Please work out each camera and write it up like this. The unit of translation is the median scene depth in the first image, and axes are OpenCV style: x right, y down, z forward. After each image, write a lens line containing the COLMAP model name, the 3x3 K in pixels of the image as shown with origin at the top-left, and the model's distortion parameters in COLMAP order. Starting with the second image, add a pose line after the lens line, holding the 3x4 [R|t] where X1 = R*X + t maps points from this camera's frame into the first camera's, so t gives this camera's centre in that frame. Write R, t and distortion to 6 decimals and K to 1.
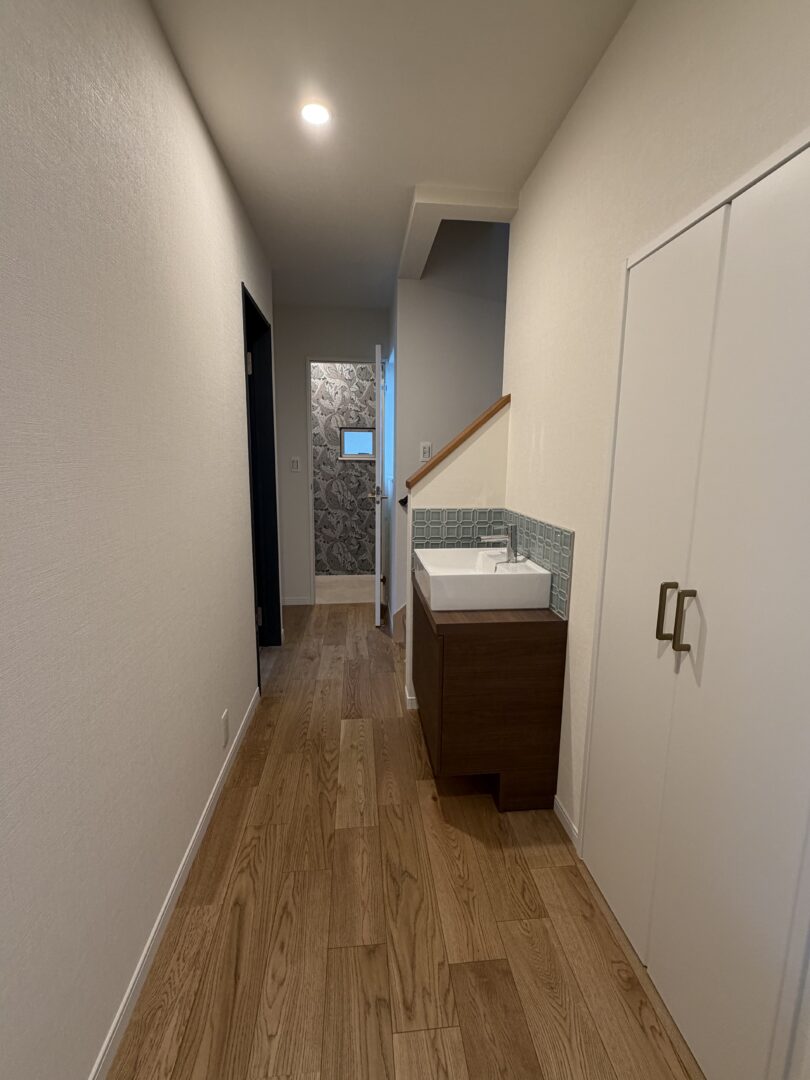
lens RADIAL K [[471.6, 0, 405.0], [0, 471.6, 540.0], [0, 0, 1]] dist [0.001556, 0.000041]
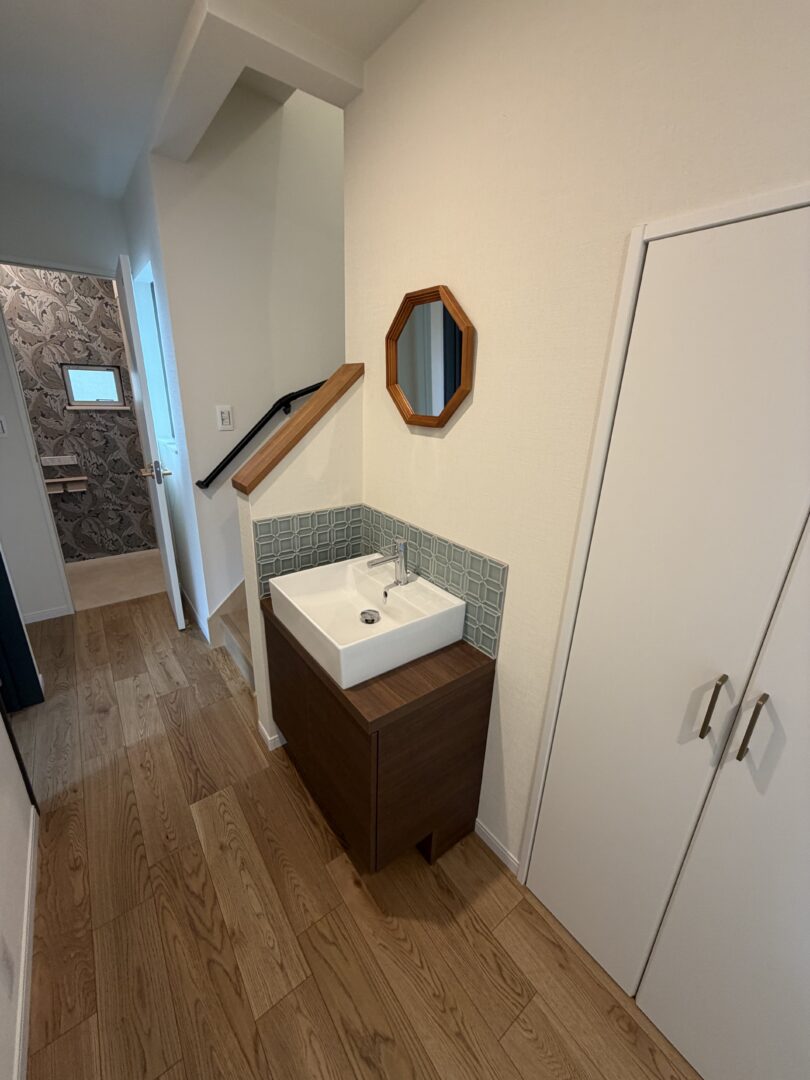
lens RADIAL K [[426.0, 0, 405.0], [0, 426.0, 540.0], [0, 0, 1]] dist [0.000333, 0.000263]
pose [[0.855184, -0.155334, 0.494500, -0.113138], [0.064924, 0.978626, 0.195131, -0.149668], [-0.514242, -0.134768, 0.846991, 0.306417]]
